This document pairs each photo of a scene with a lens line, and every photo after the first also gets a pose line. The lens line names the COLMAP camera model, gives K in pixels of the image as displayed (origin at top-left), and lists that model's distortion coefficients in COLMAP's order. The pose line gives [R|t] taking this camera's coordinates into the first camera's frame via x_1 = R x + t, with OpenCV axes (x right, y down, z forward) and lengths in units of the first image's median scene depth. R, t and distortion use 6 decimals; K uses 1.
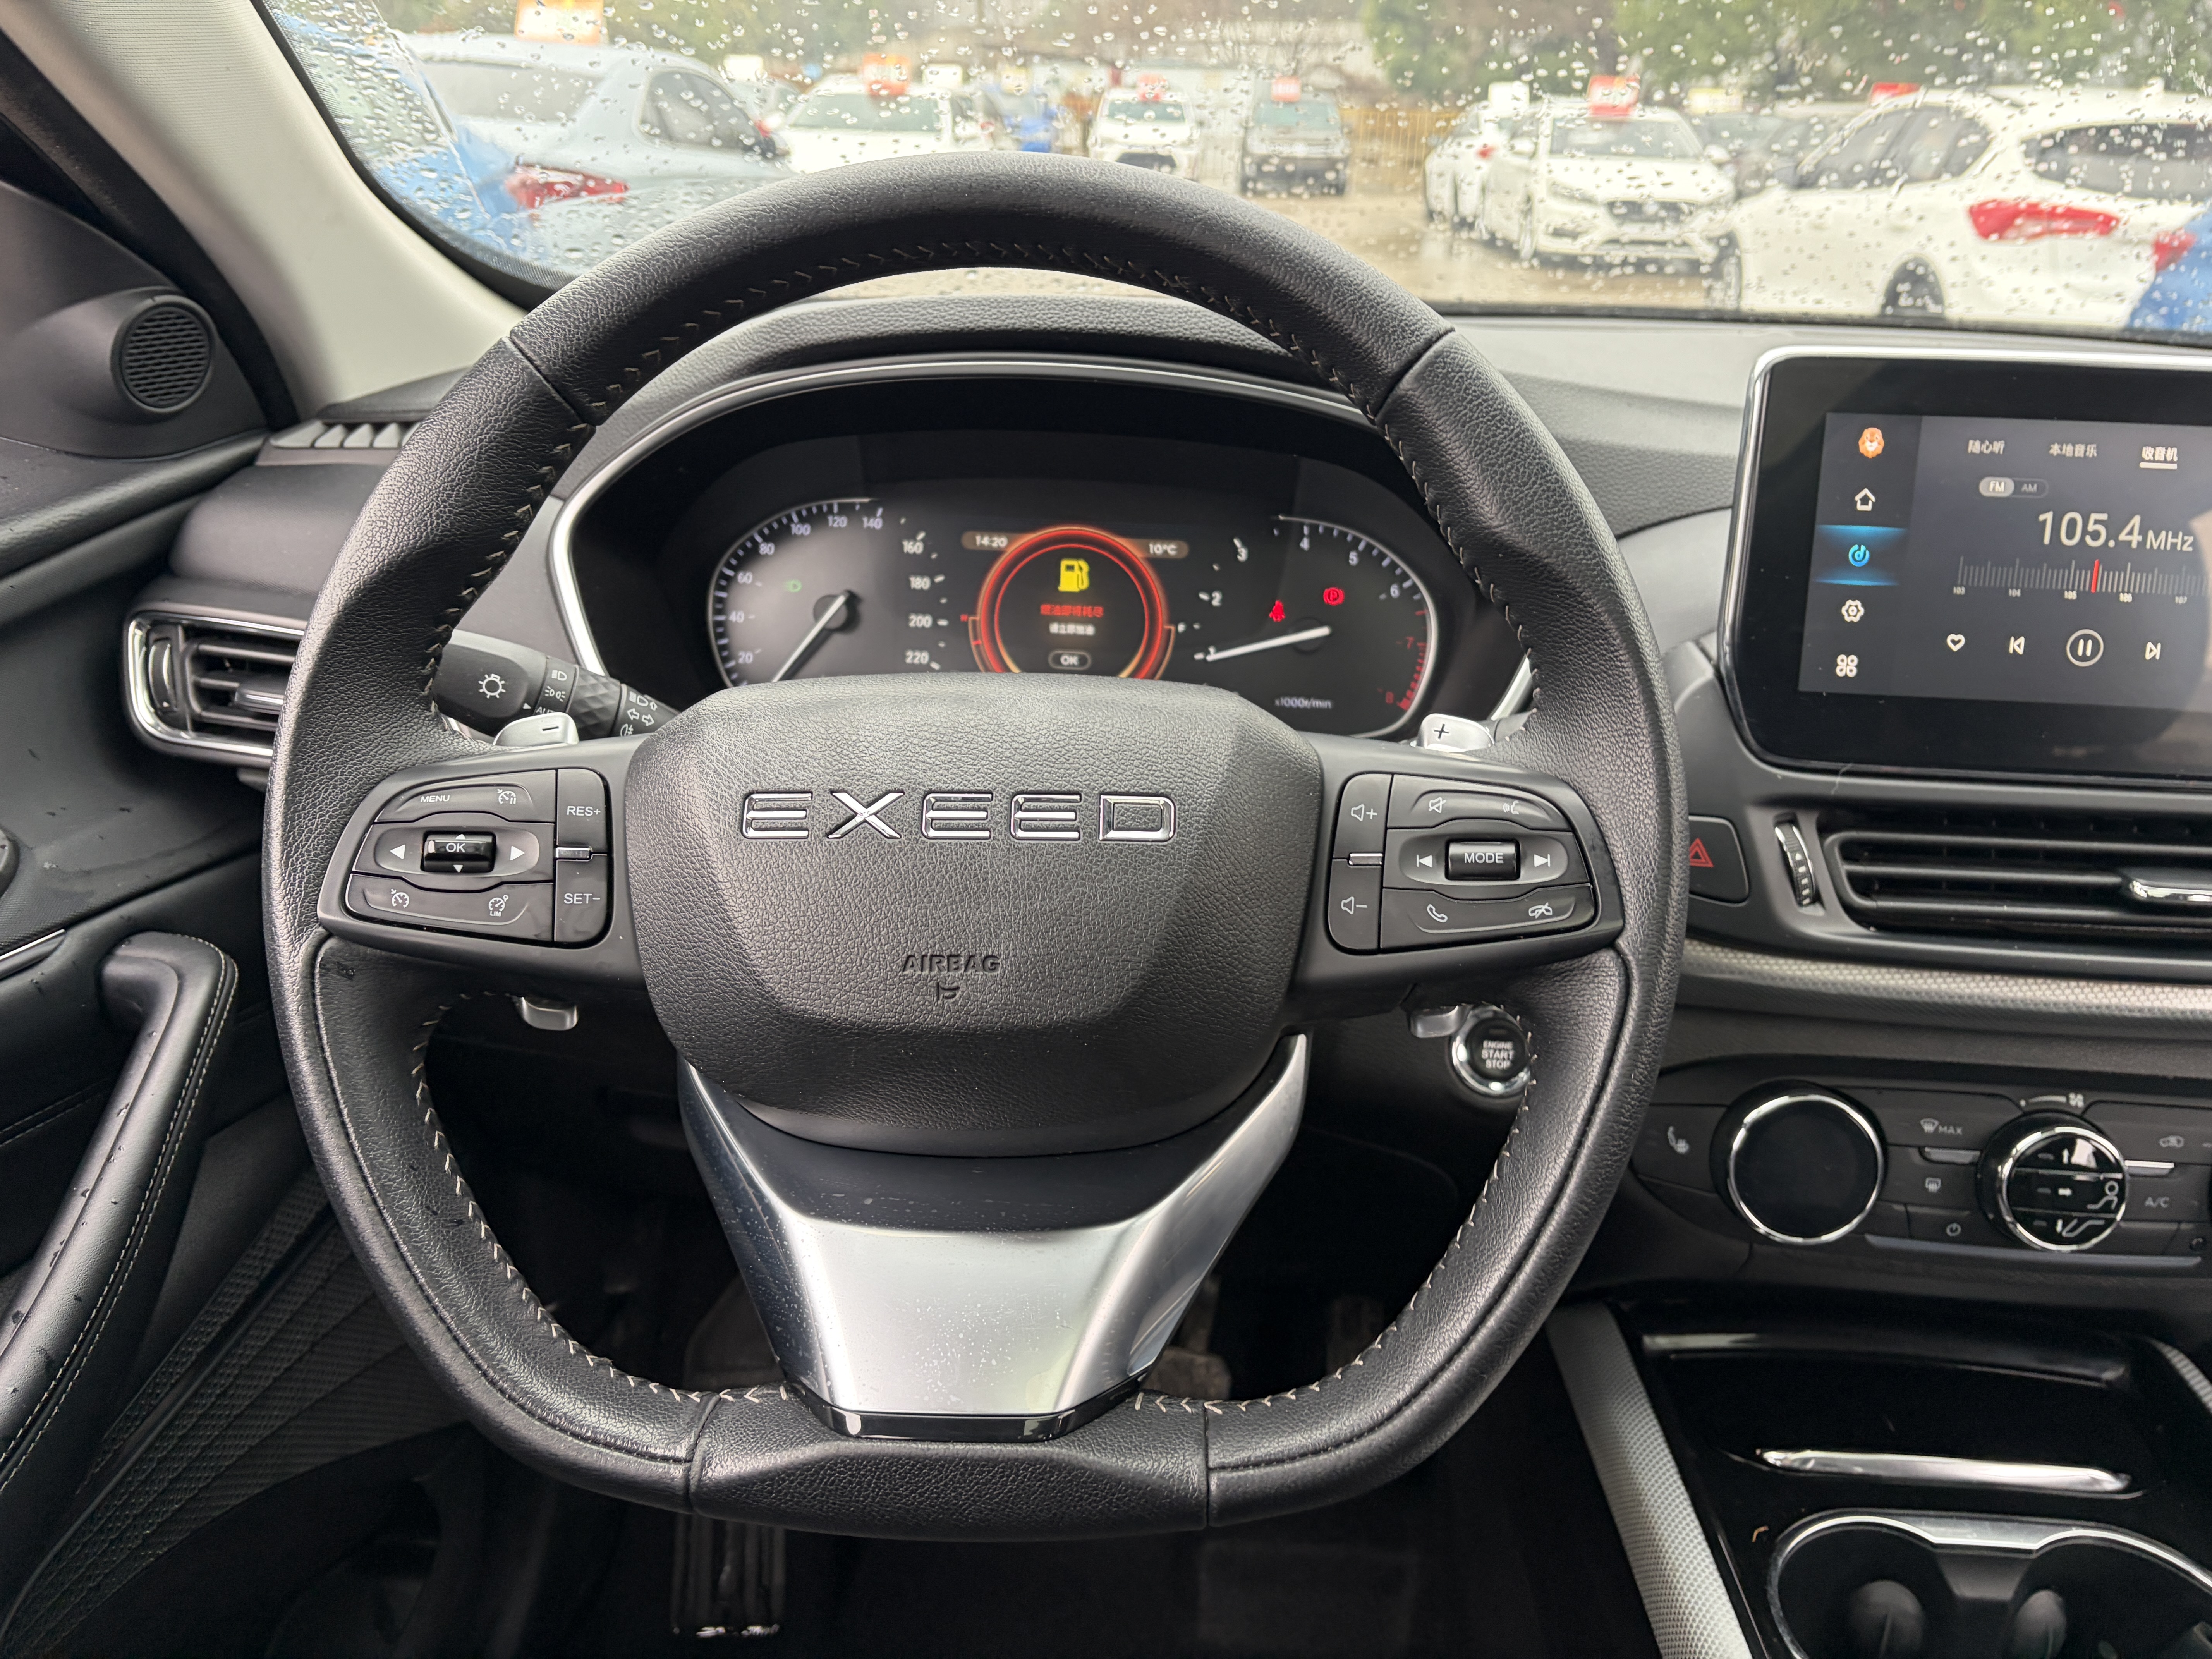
lens RADIAL K [[1674.2, 0, 1096.0], [0, 1674.2, 815.8], [0, 0, 1]] dist [0.052289, -0.060469]
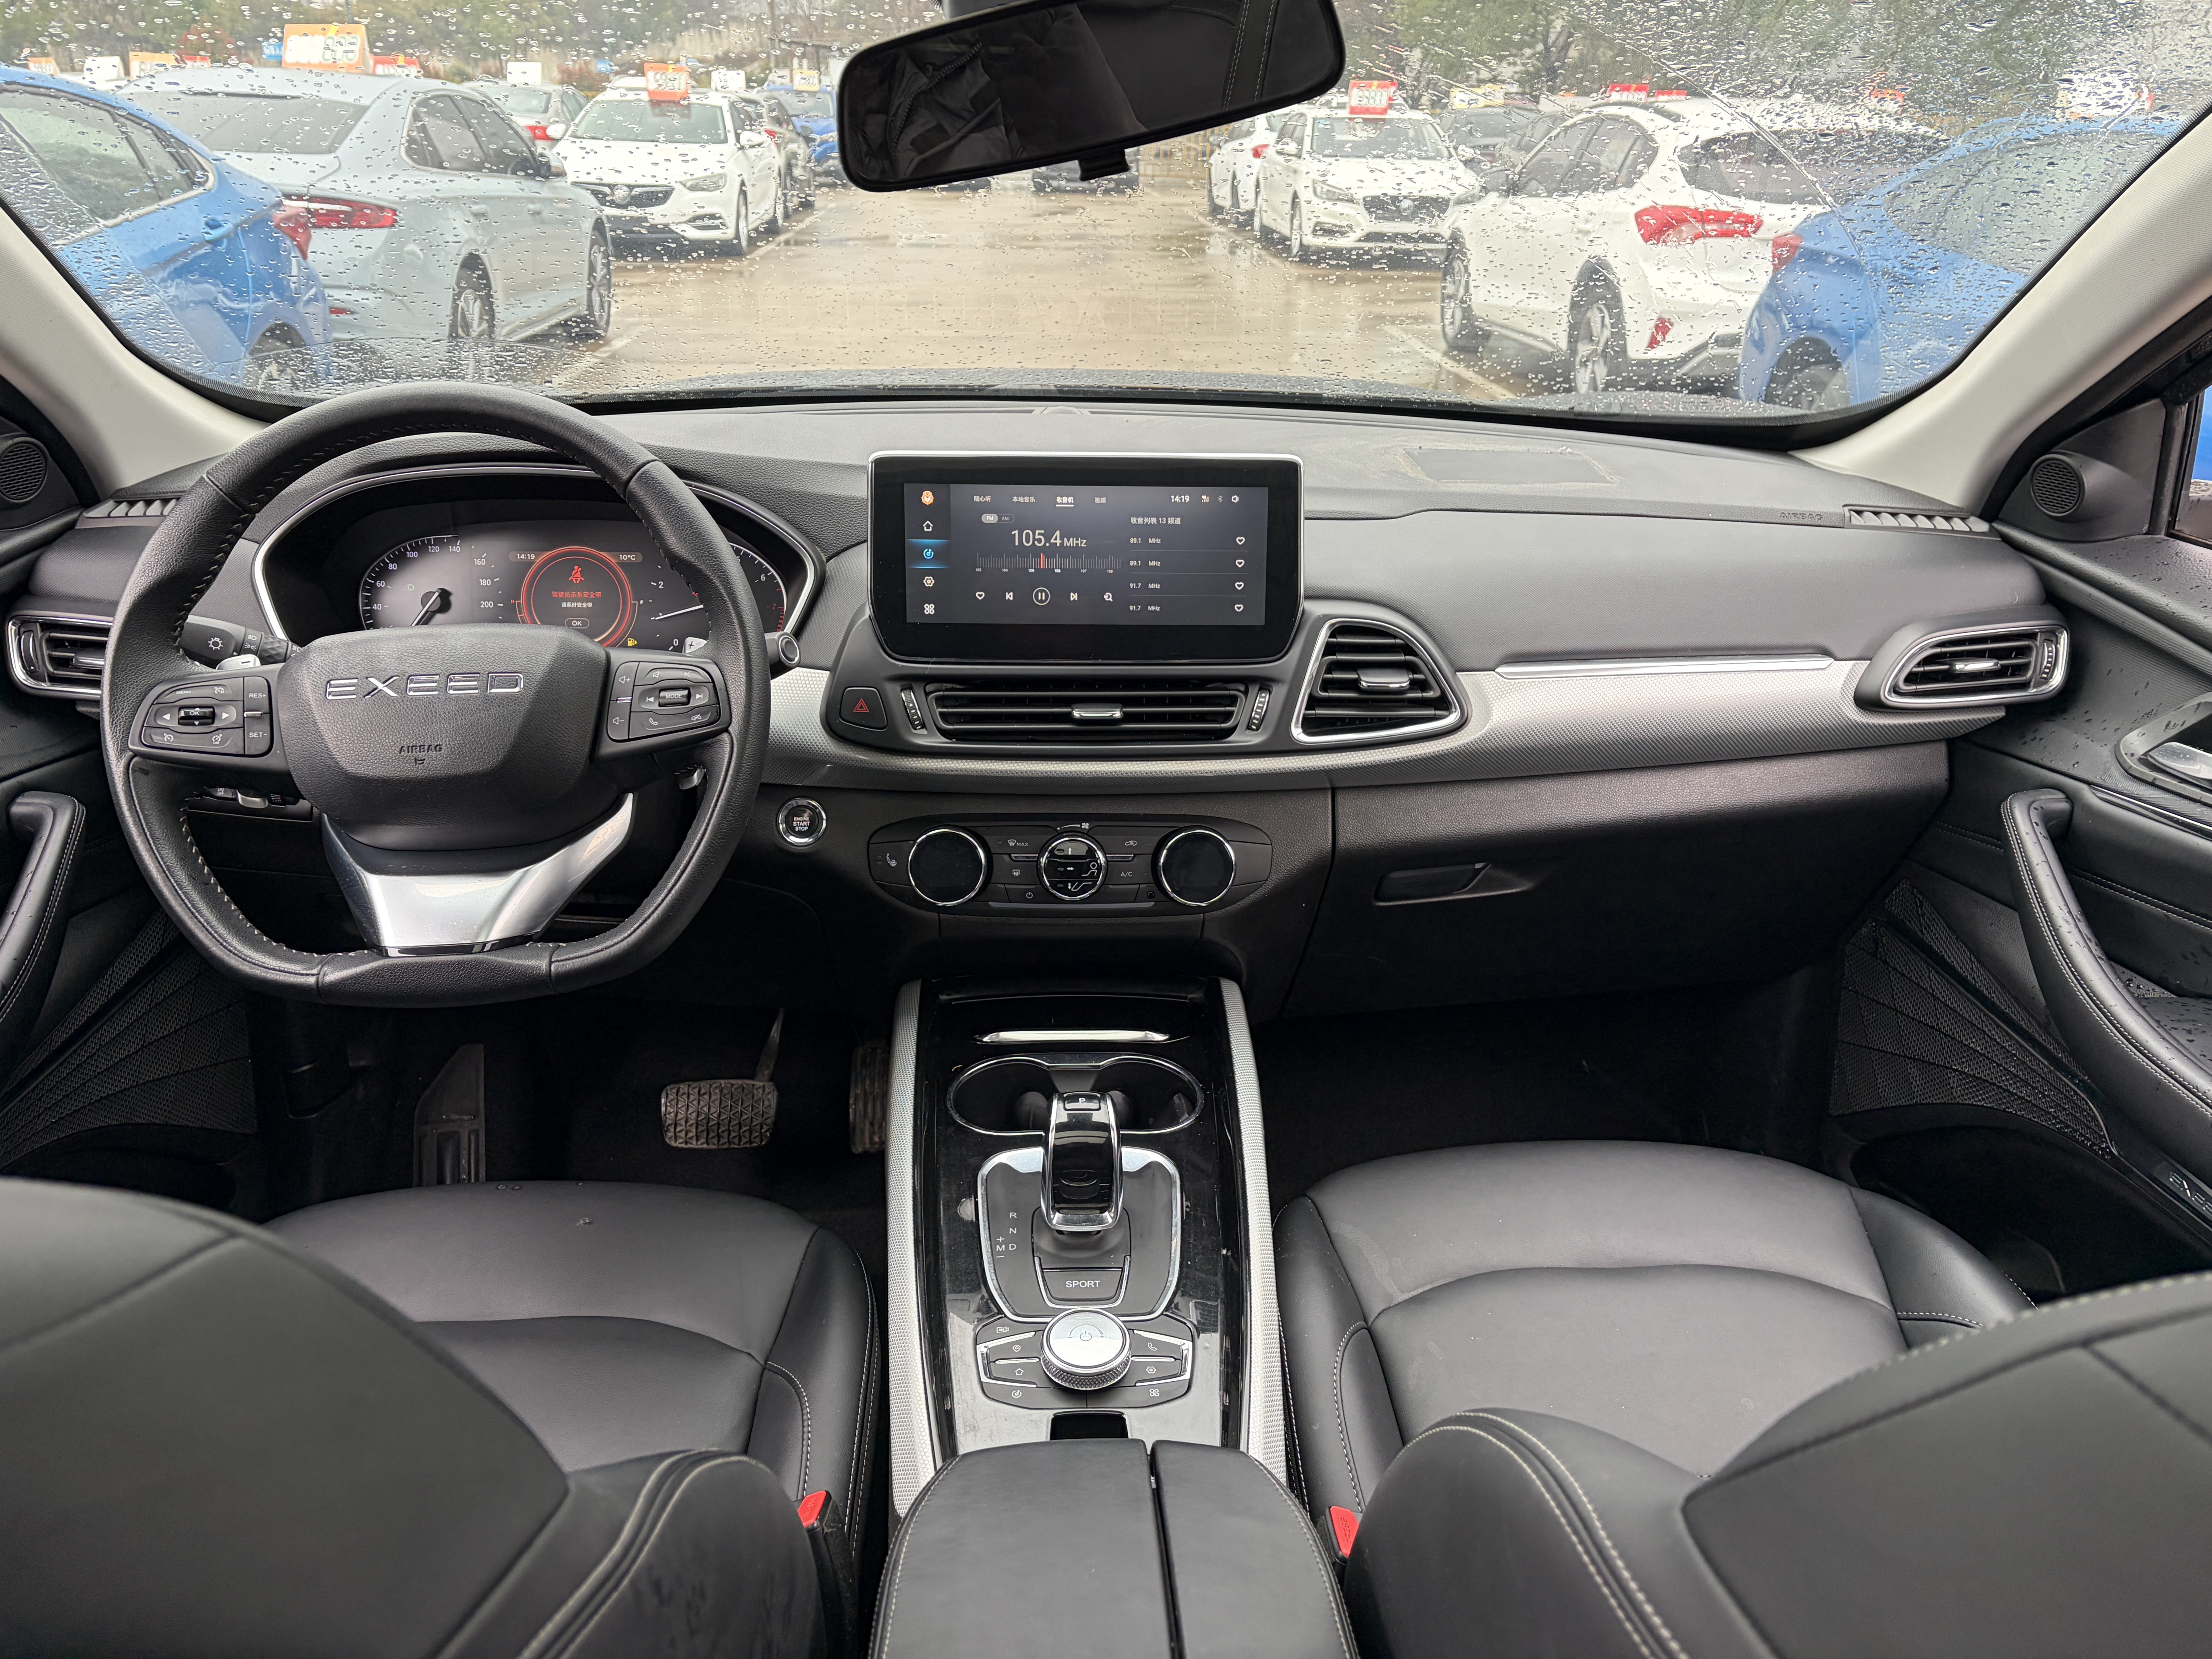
lens RADIAL K [[1674.2, 0, 1128.2], [0, 1674.2, 835.6], [0, 0, 1]] dist [0.052289, -0.060469]
pose [[0.993271, -0.053163, 0.102886, 0.398130], [0.051250, 0.998462, 0.021156, 0.130988], [-0.103852, -0.015741, 0.994468, -0.884576]]
